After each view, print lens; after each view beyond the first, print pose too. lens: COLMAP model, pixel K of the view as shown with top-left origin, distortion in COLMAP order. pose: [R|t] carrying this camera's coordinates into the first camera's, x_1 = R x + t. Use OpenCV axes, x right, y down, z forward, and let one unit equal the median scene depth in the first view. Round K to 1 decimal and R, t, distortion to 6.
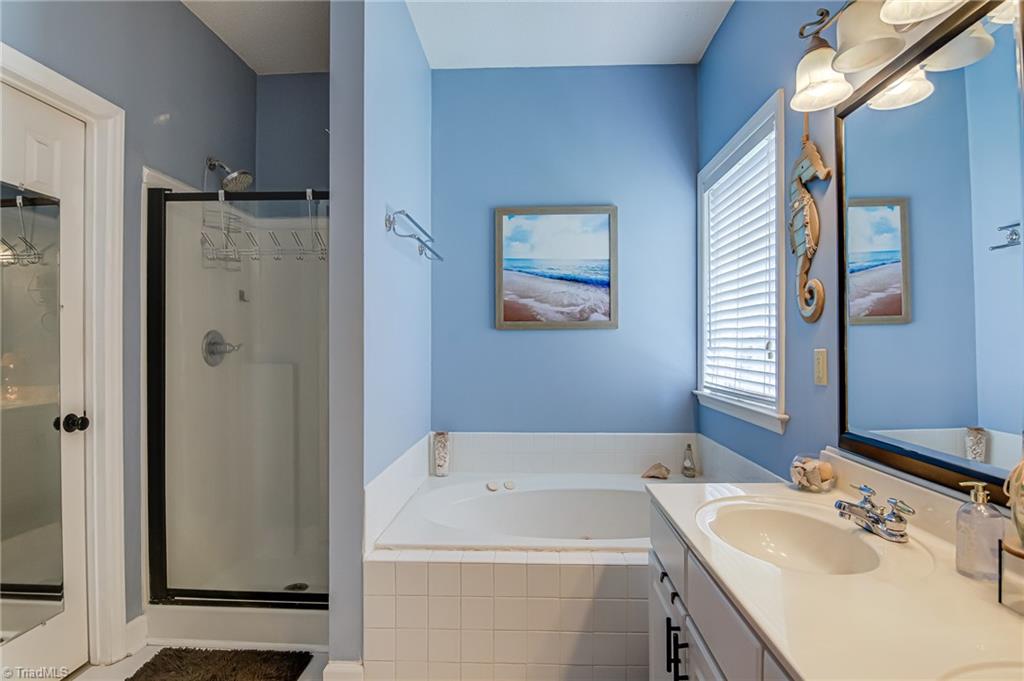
lens RADIAL K [[552.7, 0, 512.0], [0, 552.7, 340.5], [0, 0, 1]] dist [0.003727, -0.021794]
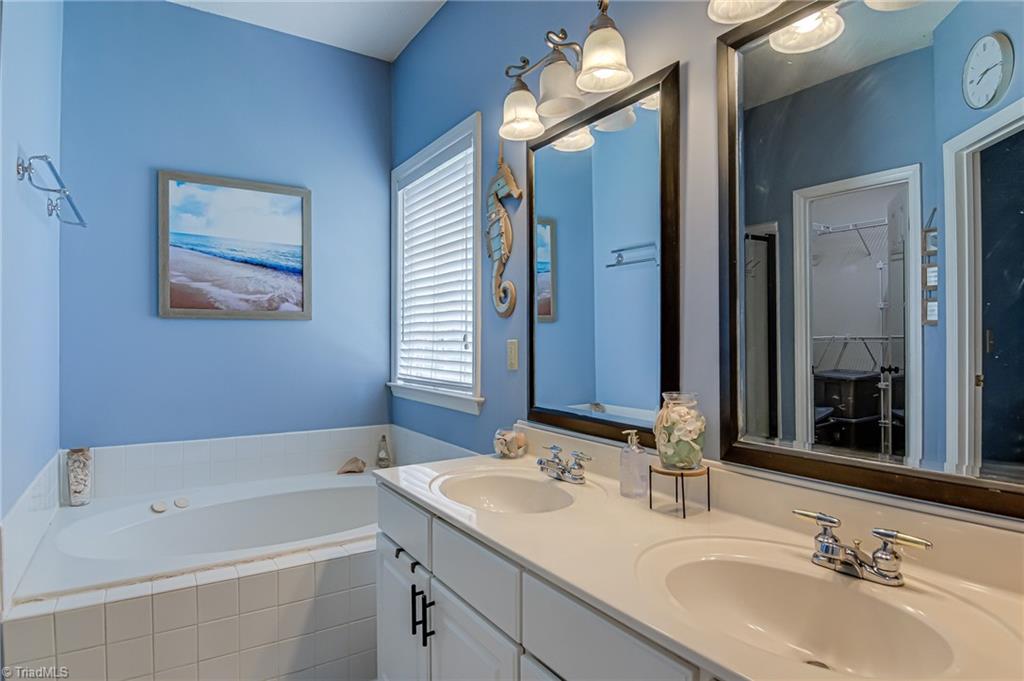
lens RADIAL K [[582.2, 0, 533.8], [0, 582.2, 341.3], [0, 0, 1]] dist [0.004070, -0.022970]
pose [[0.803945, 0.003514, 0.594694, -0.128011], [-0.006970, 0.999970, 0.003514, 0.011630], [-0.594663, -0.006971, 0.803945, -0.034078]]
